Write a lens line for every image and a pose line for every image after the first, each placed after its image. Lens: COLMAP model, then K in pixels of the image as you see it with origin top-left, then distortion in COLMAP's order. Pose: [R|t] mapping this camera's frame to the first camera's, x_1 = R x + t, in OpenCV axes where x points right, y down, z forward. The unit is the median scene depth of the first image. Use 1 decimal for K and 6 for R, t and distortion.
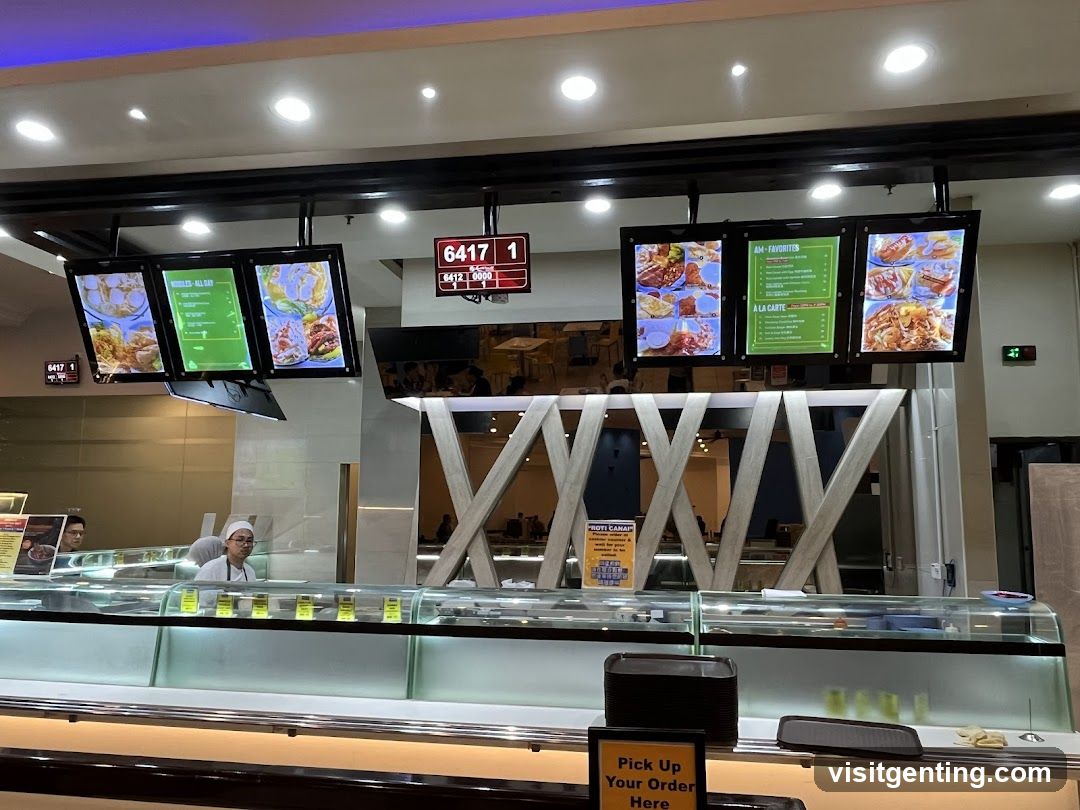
lens RADIAL K [[883.0, 0, 540.0], [0, 883.0, 405.0], [0, 0, 1]] dist [-0.040986, -0.001931]
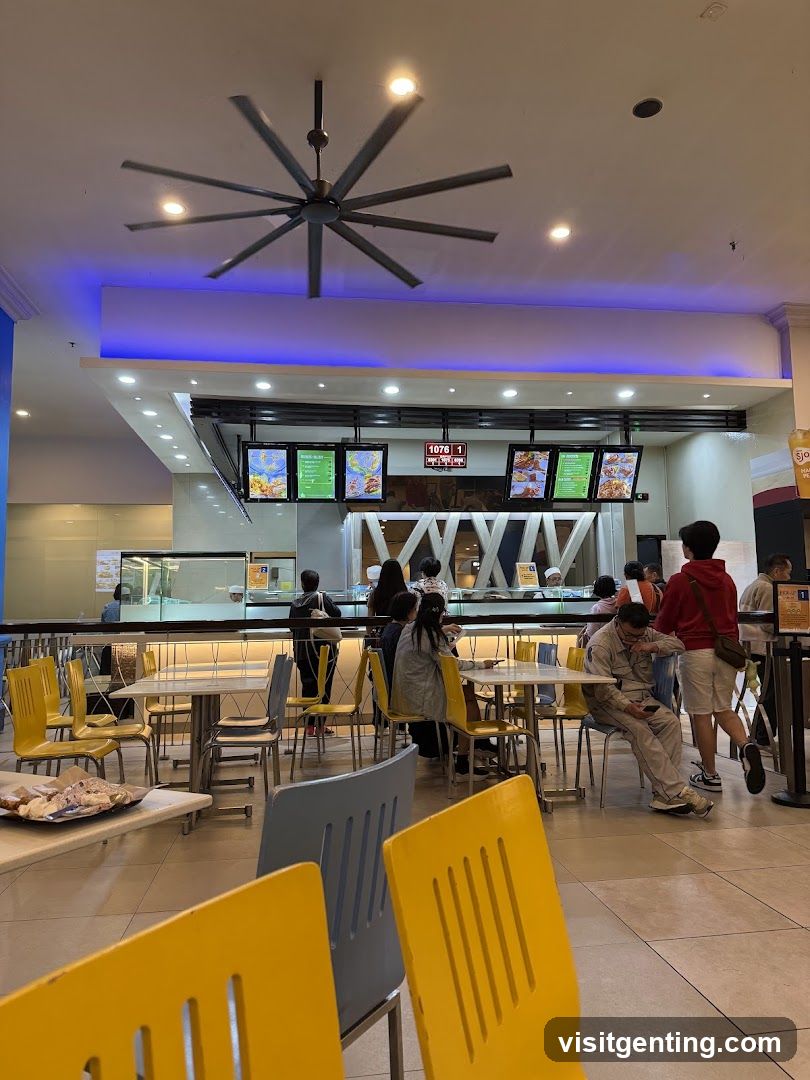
lens RADIAL K [[883.0, 0, 405.0], [0, 883.0, 540.0], [0, 0, 1]] dist [-0.040986, -0.001931]
pose [[0.951577, 0.009236, 0.307272, -0.856228], [-0.017434, 0.999561, 0.023947, 0.006658], [-0.306916, -0.028144, 0.951321, -1.125556]]
